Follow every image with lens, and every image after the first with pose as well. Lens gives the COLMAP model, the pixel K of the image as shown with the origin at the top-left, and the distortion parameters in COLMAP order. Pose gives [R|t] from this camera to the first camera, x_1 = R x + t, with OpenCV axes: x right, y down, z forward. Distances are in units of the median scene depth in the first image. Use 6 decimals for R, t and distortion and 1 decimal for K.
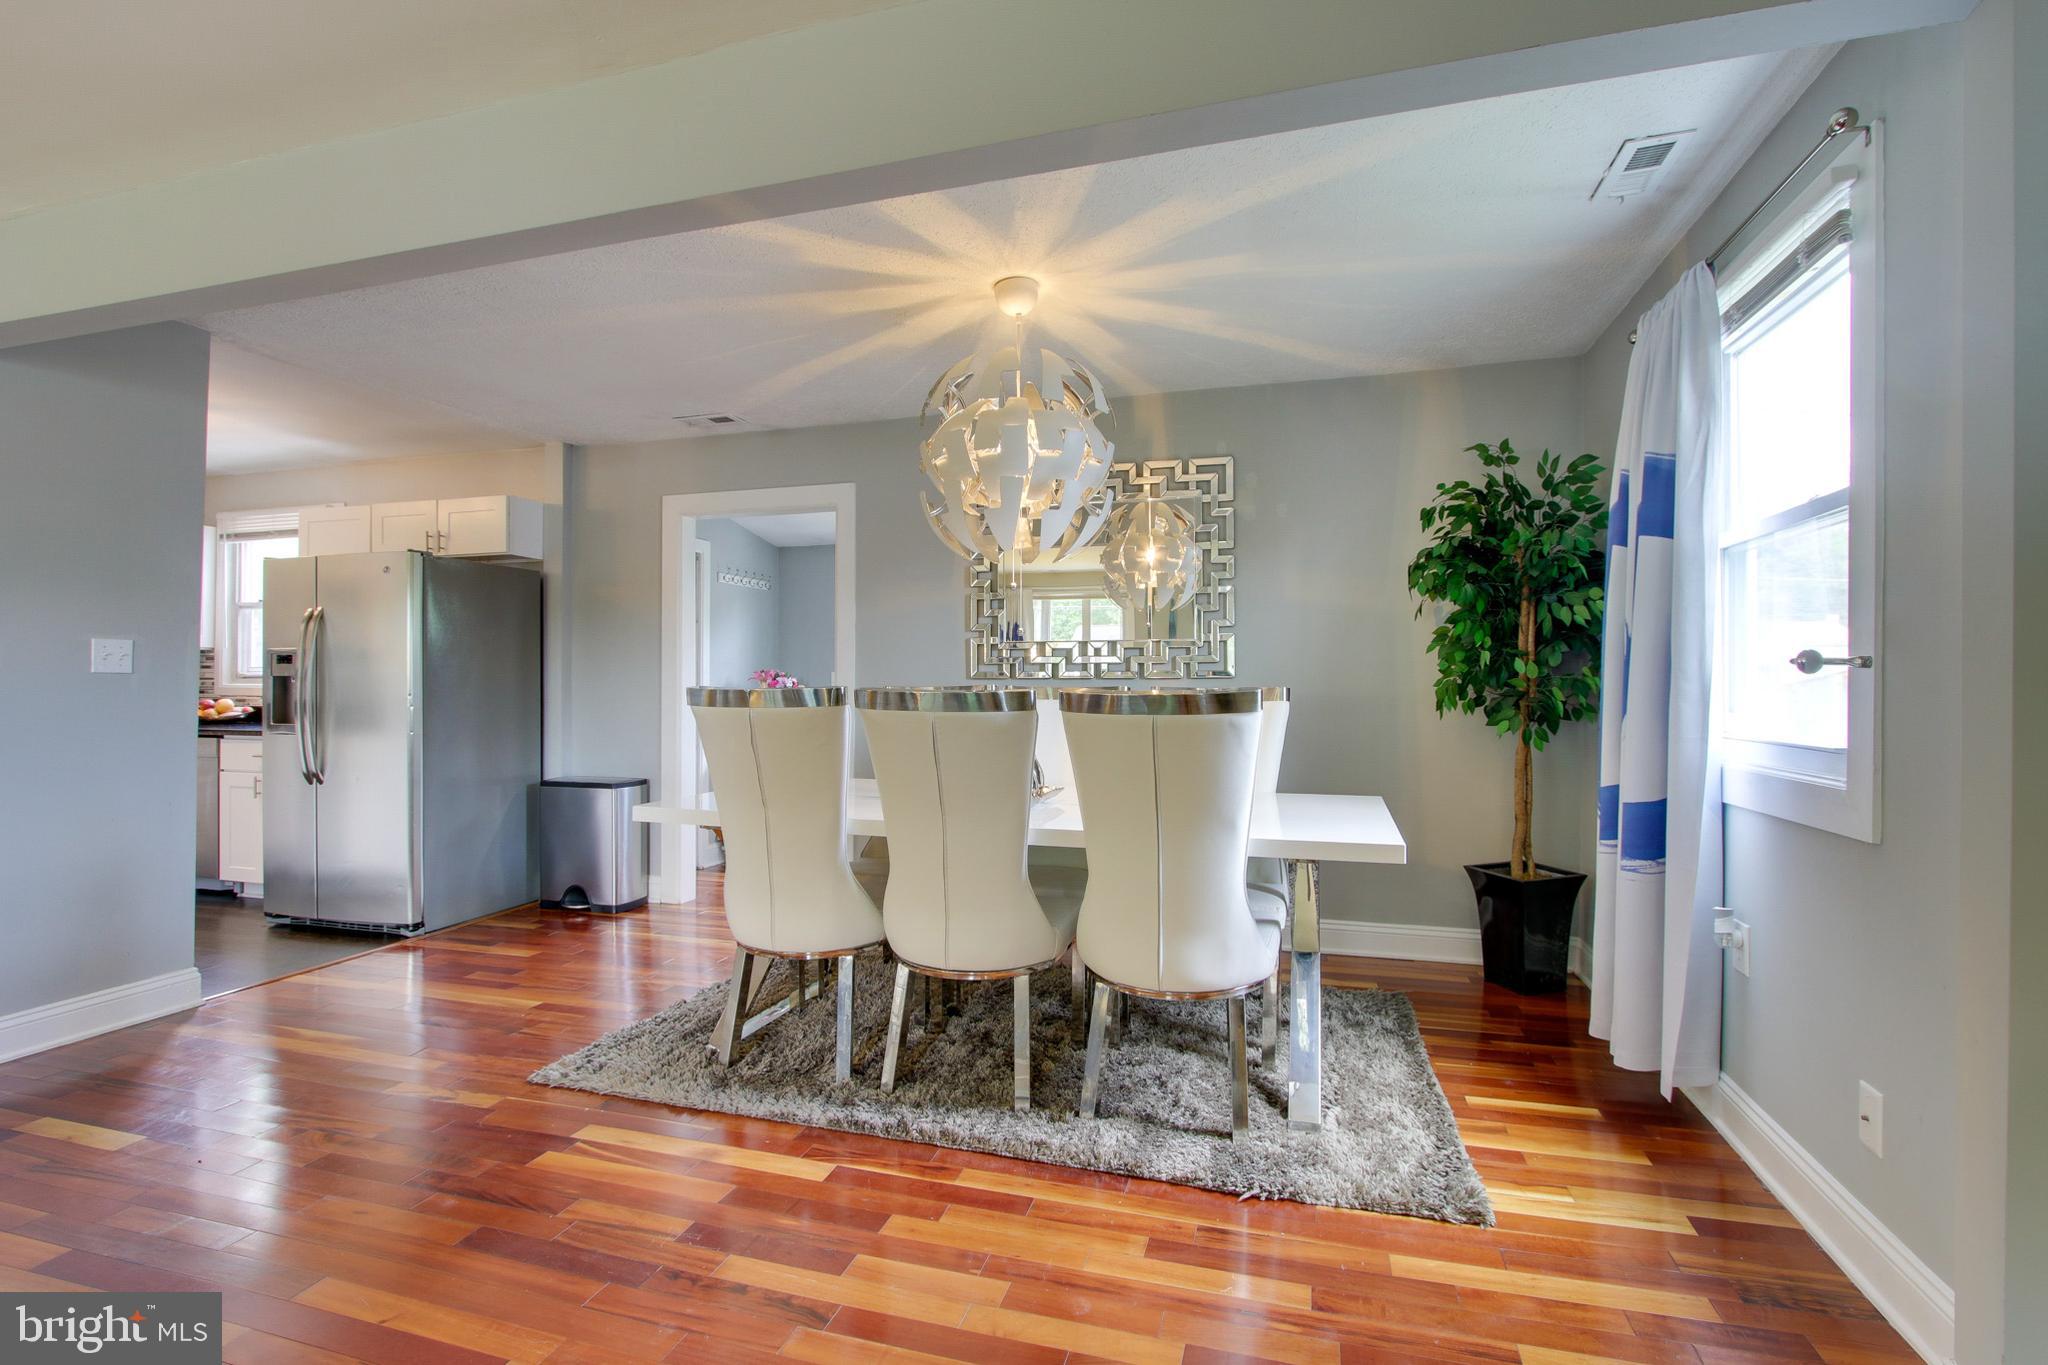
lens RADIAL K [[966.1, 0, 1018.4], [0, 966.1, 681.1], [0, 0, 1]] dist [-0.003017, -0.000236]
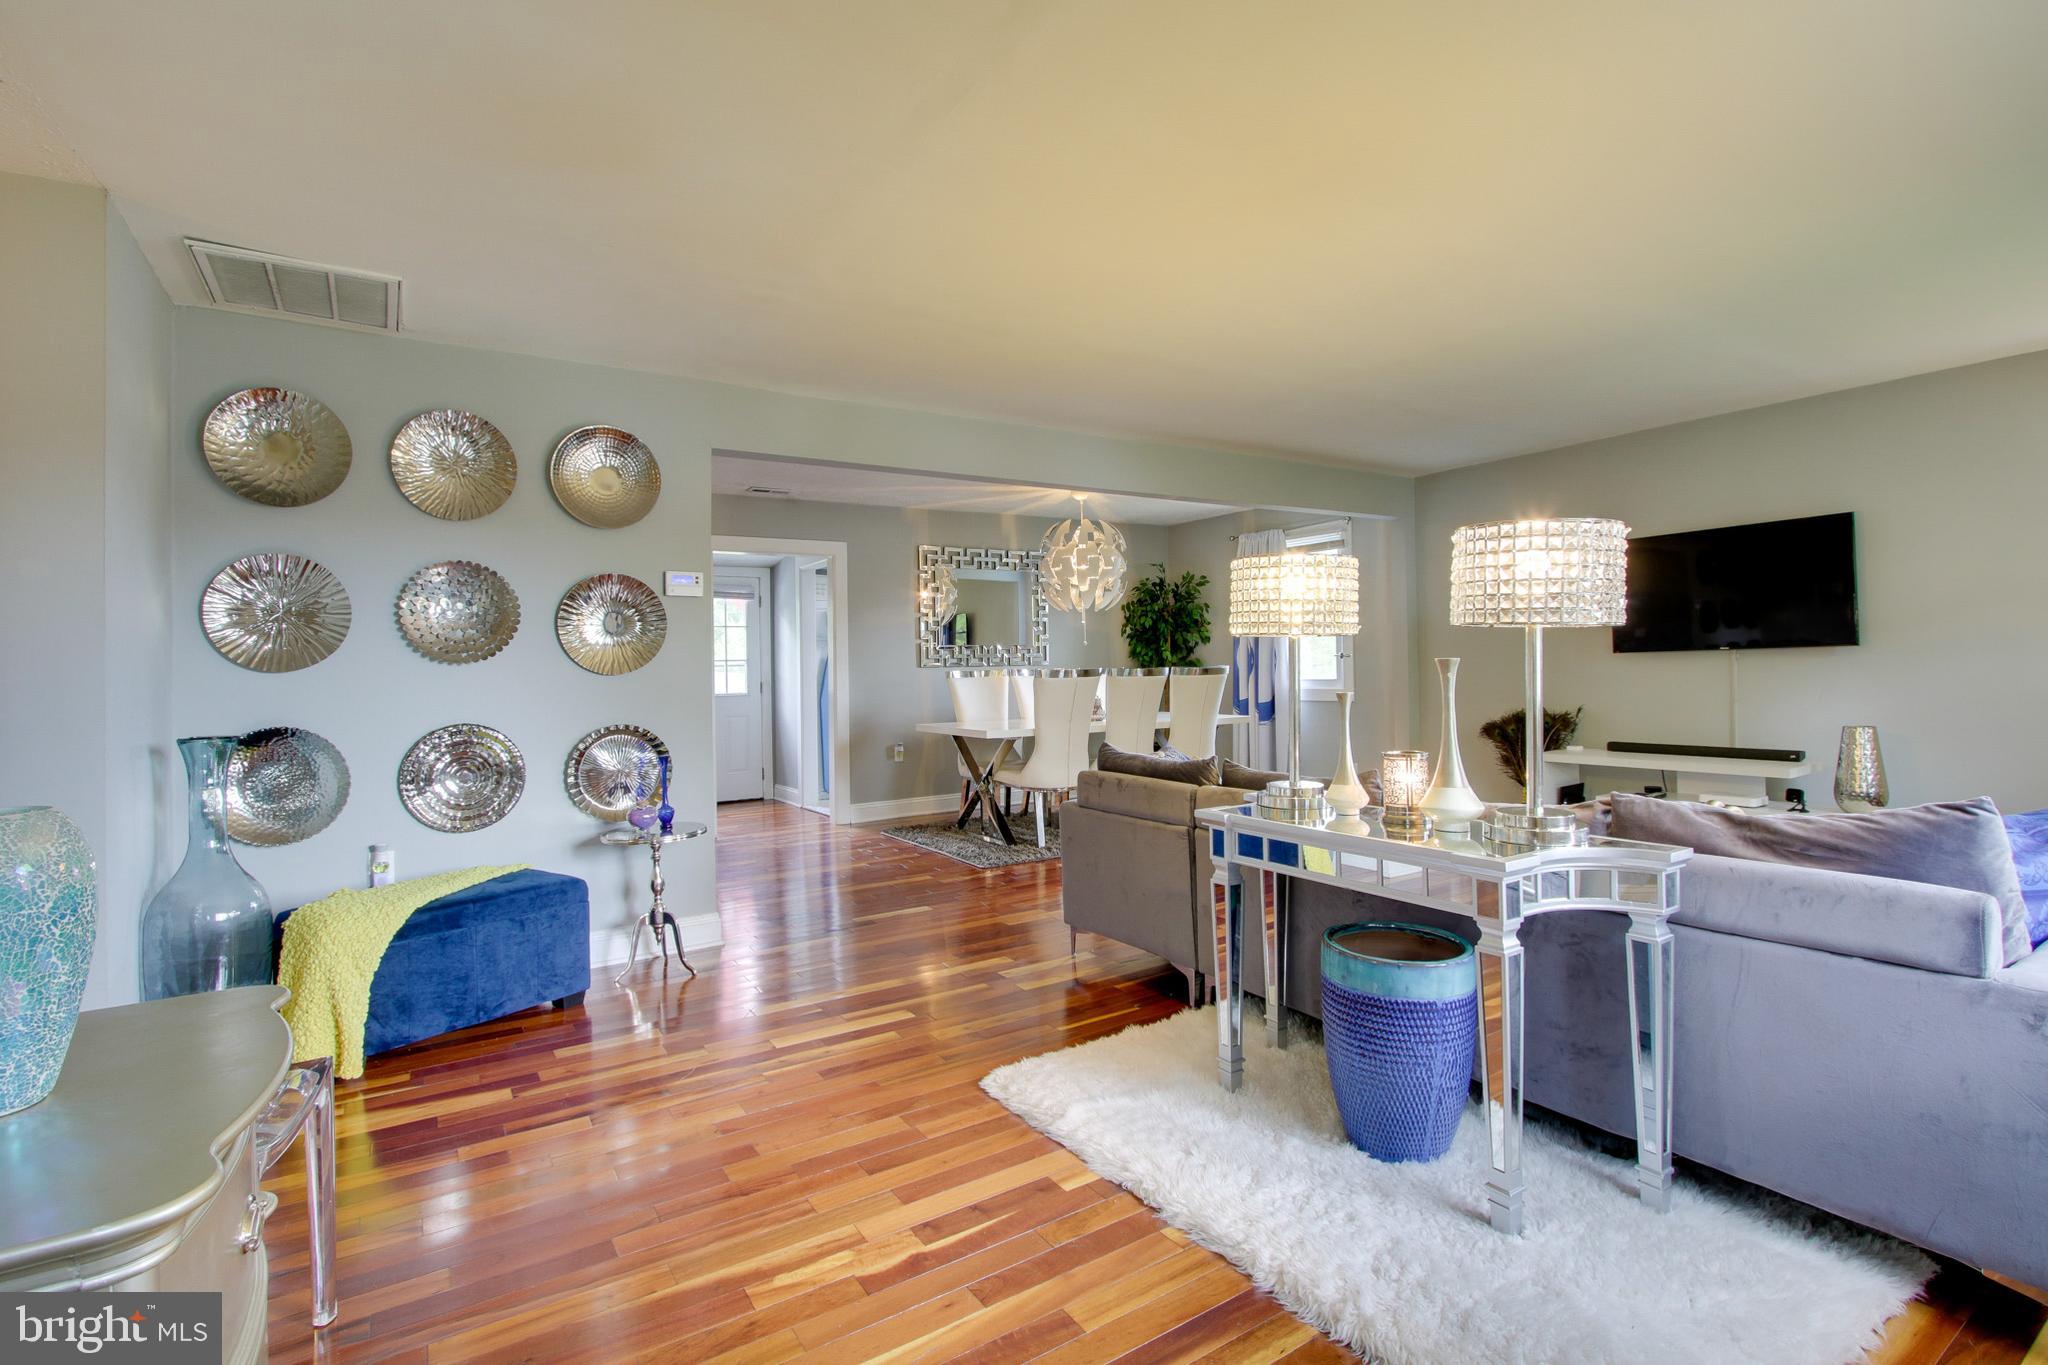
lens RADIAL K [[966.1, 0, 1028.2], [0, 966.1, 671.0], [0, 0, 1]] dist [-0.003017, -0.000236]
pose [[0.648660, -0.018888, 0.760844, -1.560917], [0.020186, 0.999767, 0.007609, -0.007106], [-0.760811, 0.010422, 0.648890, -0.292968]]
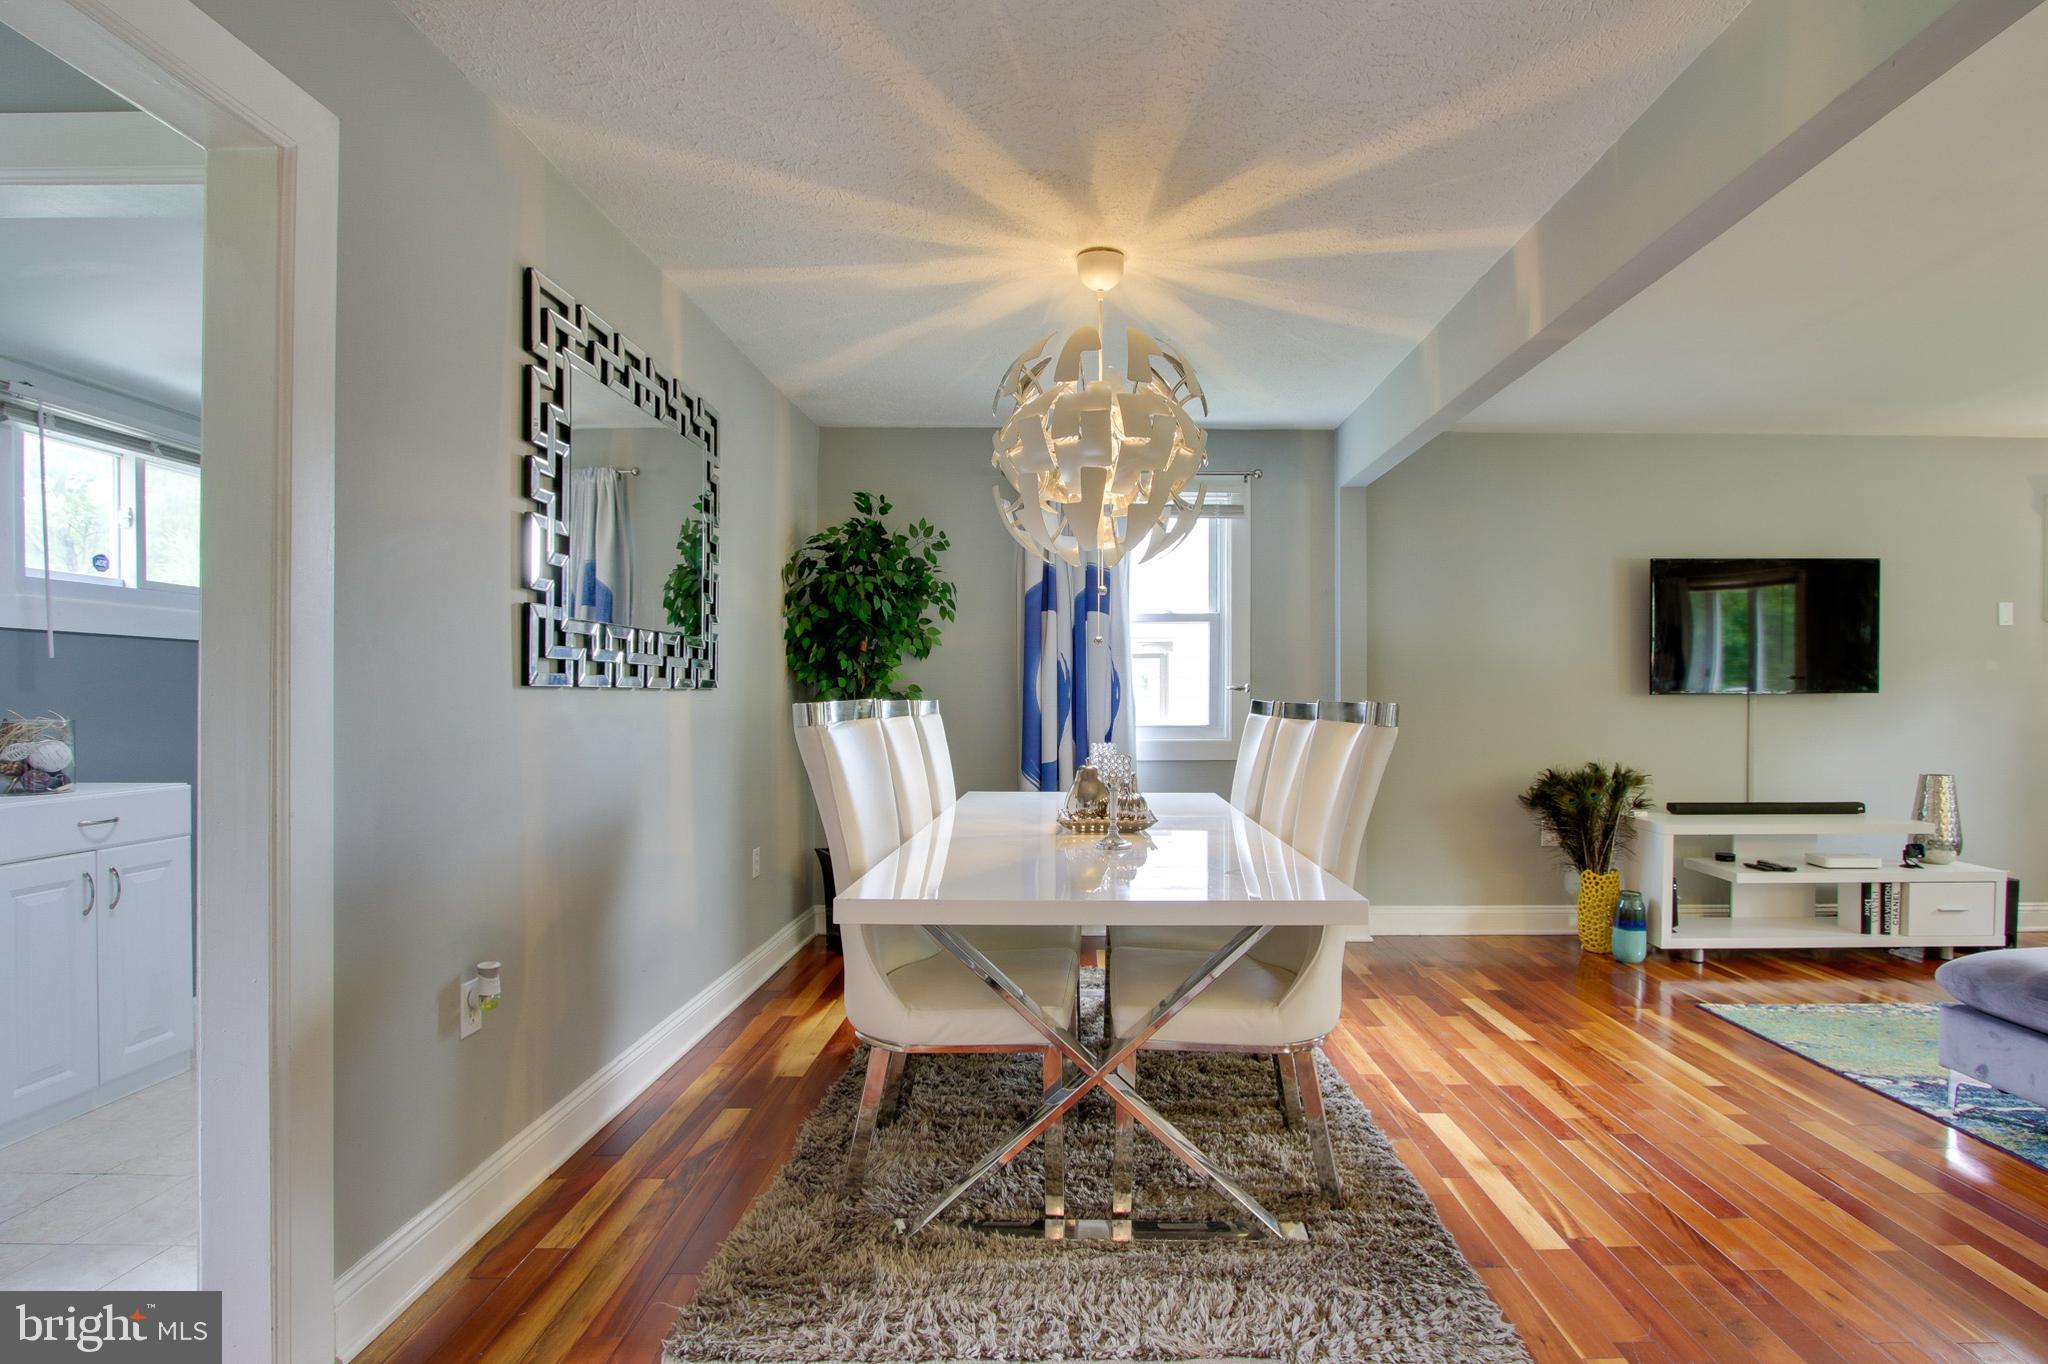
lens RADIAL K [[1034.0, 0, 1076.7], [0, 1034.0, 701.4], [0, 0, 1]] dist [-0.015802, 0.001490]
pose [[-0.306003, -0.005748, 0.952013, -0.814270], [-0.004677, 0.999979, 0.004535, 0.001797], [-0.952019, -0.003065, -0.306024, 1.164582]]
